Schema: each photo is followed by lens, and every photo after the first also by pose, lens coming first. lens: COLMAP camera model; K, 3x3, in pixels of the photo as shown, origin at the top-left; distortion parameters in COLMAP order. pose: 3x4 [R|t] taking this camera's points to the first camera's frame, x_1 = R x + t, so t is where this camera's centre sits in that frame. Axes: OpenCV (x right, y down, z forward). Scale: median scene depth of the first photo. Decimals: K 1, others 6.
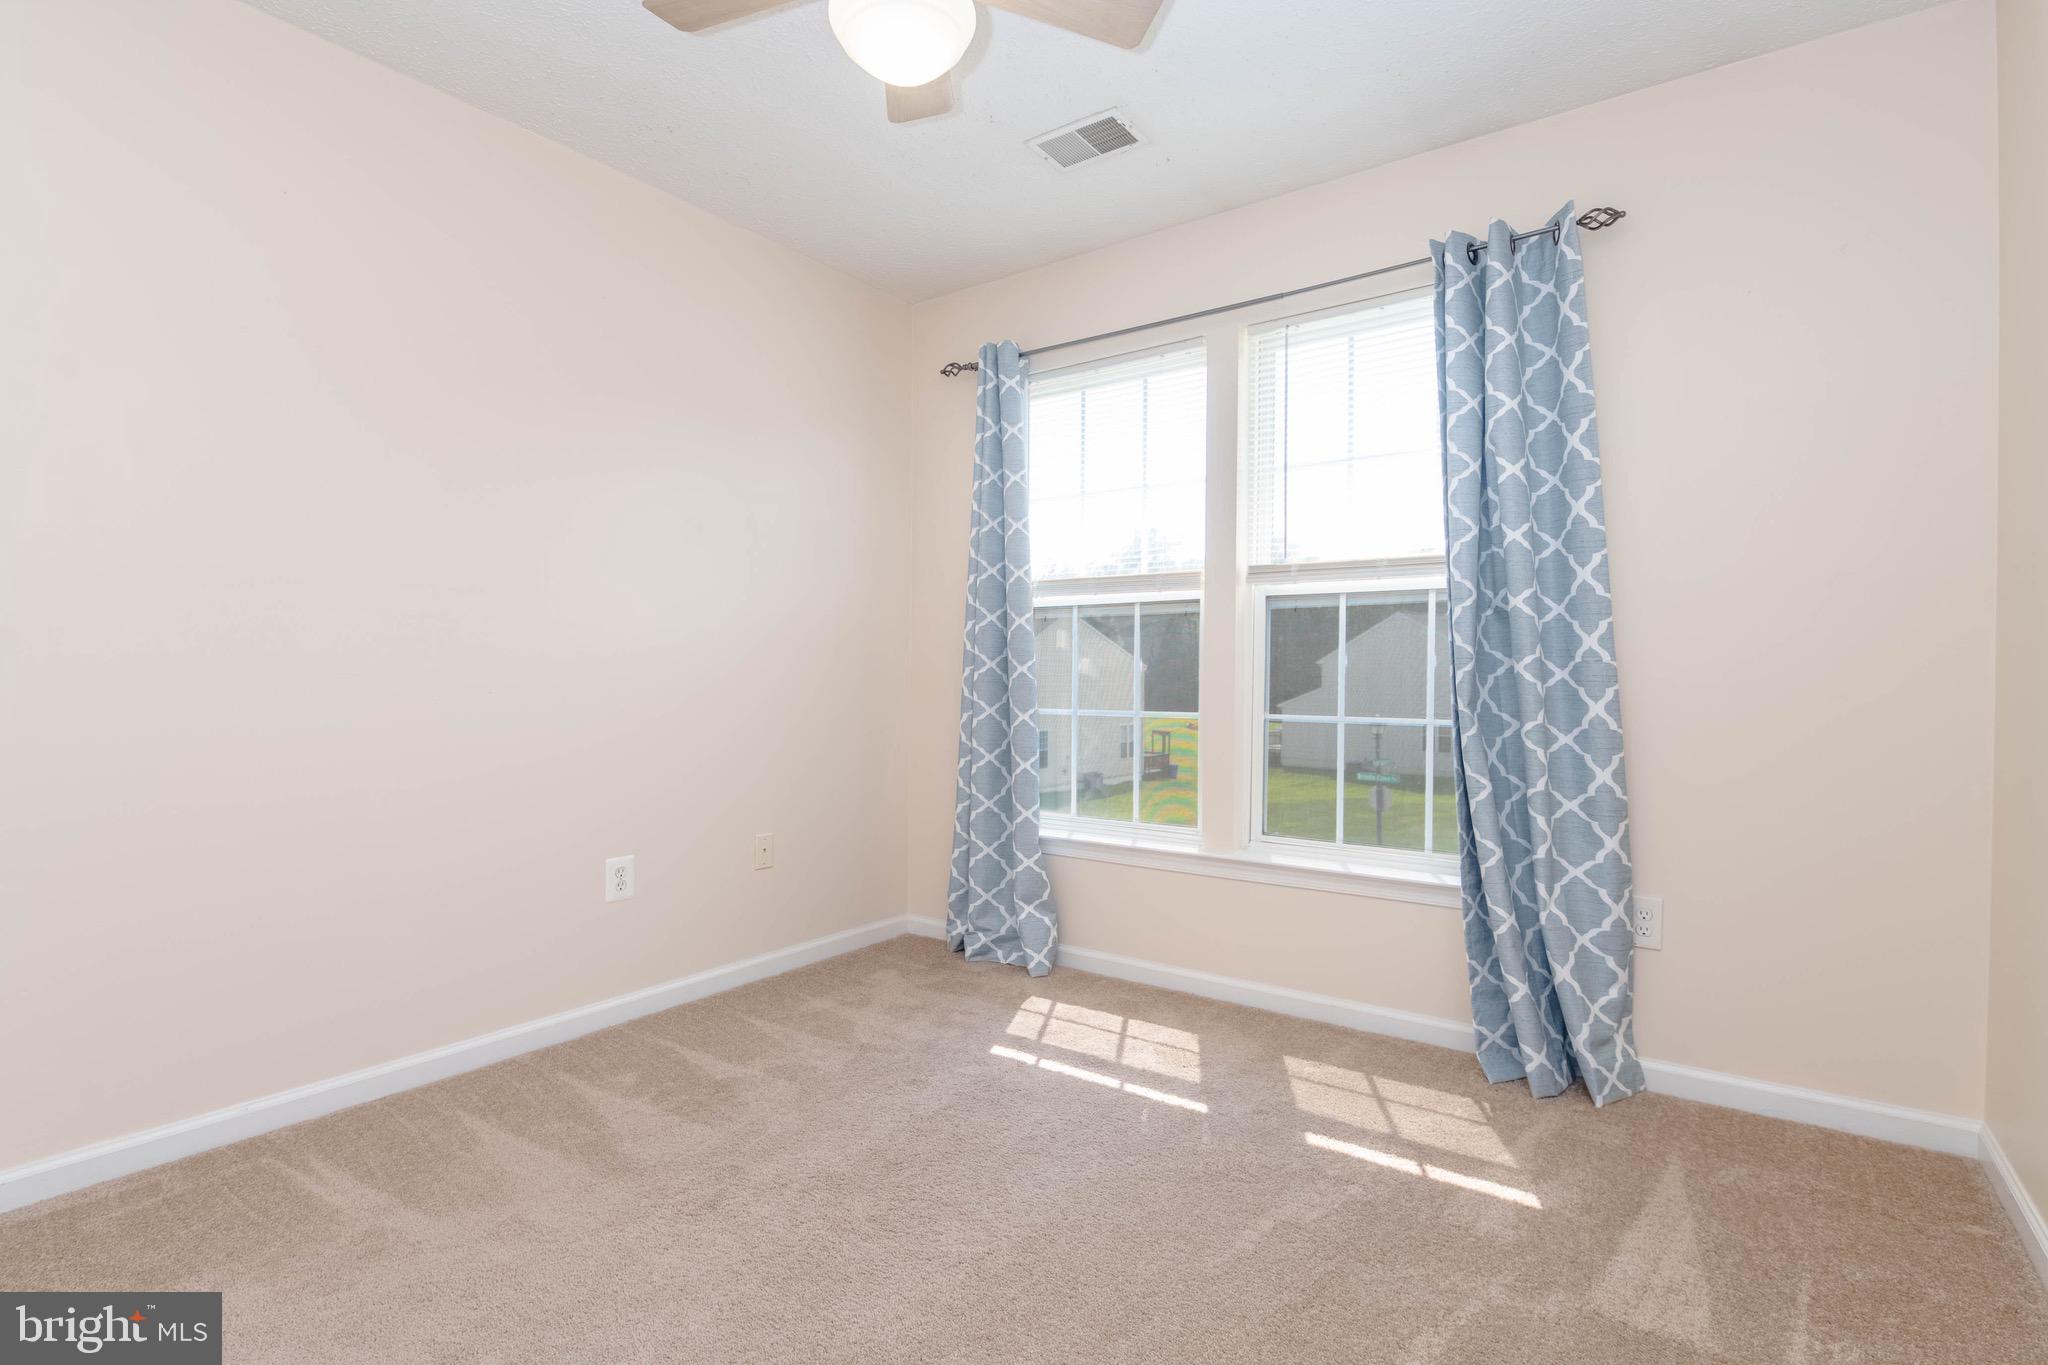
lens RADIAL K [[965.6, 0, 1029.5], [0, 965.6, 687.5], [0, 0, 1]] dist [-0.003760, -0.003367]
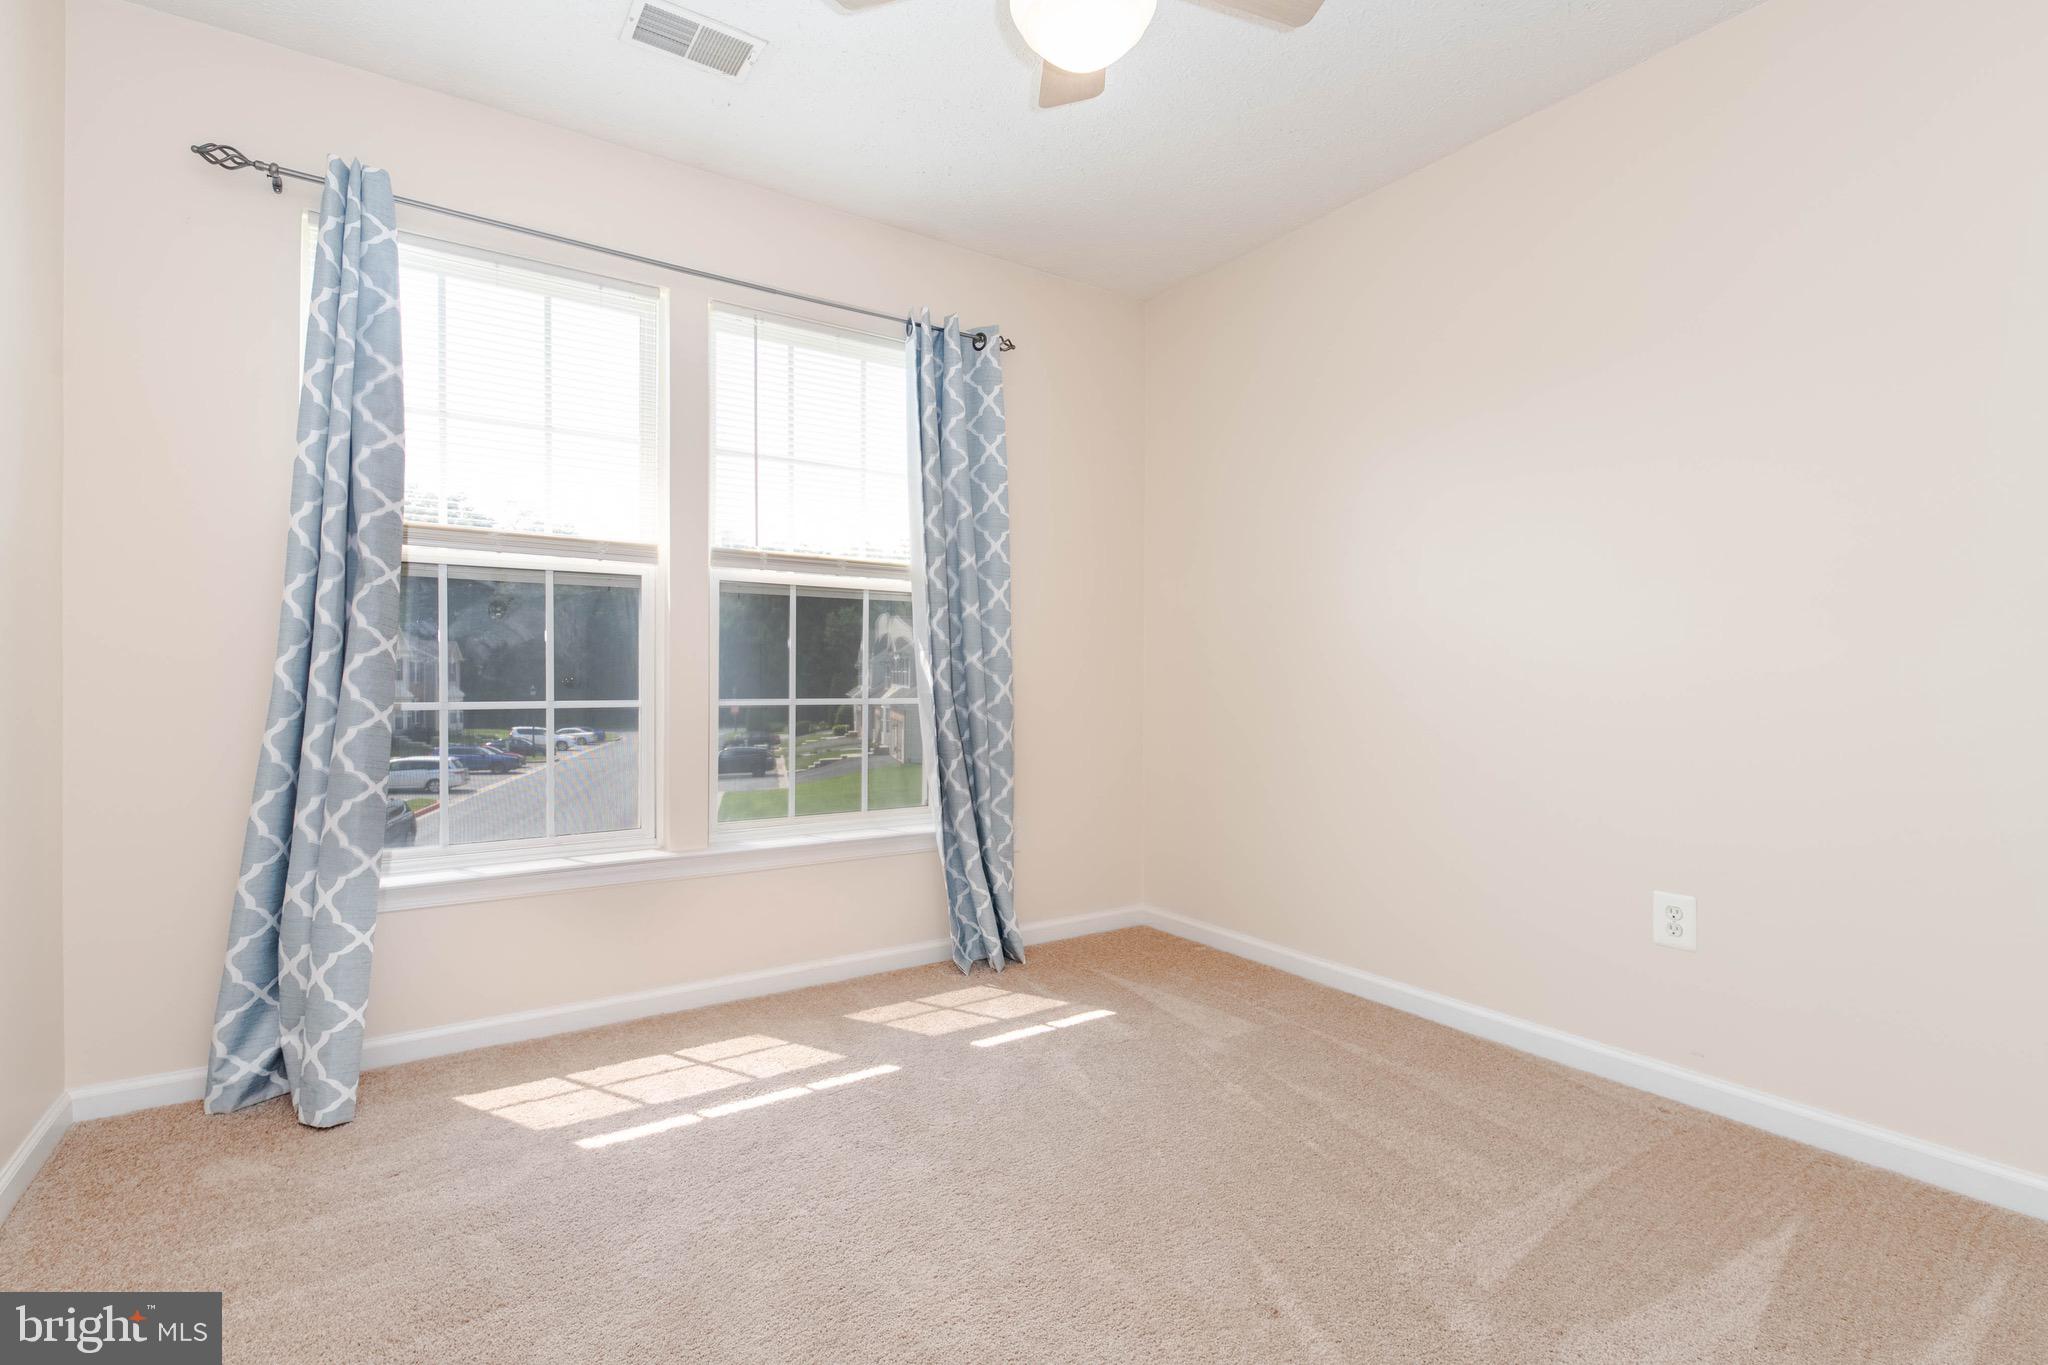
lens RADIAL K [[953.7, 0, 1015.9], [0, 953.7, 677.6], [0, 0, 1]] dist [-0.044812, 0.001120]
pose [[0.315424, -0.010724, 0.948890, -0.611529], [0.000020, 0.999936, 0.011294, -0.006273], [-0.948951, -0.003543, 0.315404, 0.438465]]
